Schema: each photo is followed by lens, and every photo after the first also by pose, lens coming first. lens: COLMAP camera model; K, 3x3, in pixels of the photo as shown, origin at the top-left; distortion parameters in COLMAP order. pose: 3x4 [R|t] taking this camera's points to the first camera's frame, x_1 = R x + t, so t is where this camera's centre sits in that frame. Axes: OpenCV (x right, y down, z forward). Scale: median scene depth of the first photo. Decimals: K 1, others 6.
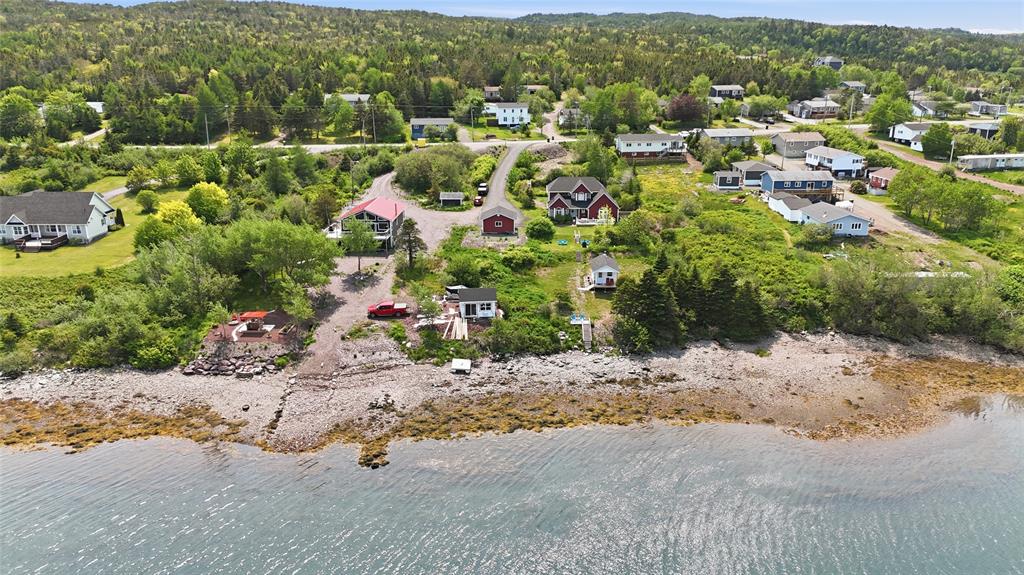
lens RADIAL K [[749.7, 0, 509.8], [0, 749.7, 289.6], [0, 0, 1]] dist [0.063392, -0.025927]
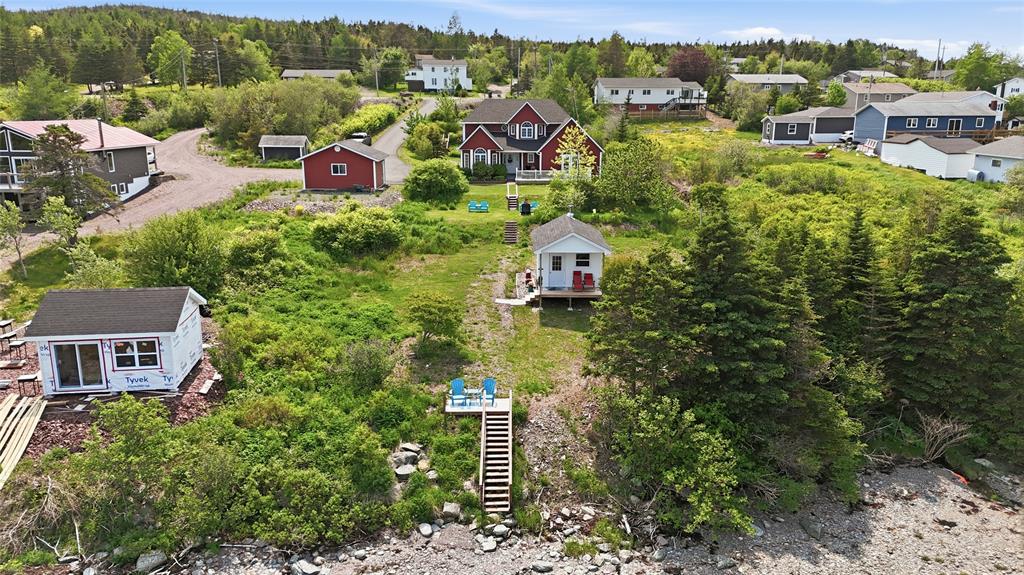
lens RADIAL K [[749.7, 0, 515.5], [0, 749.7, 282.9], [0, 0, 1]] dist [0.063392, -0.025927]
pose [[0.999382, -0.002488, 0.035074, 0.083204], [0.004949, 0.997515, -0.070276, 0.014555], [-0.034812, 0.070406, 0.996911, 0.605906]]
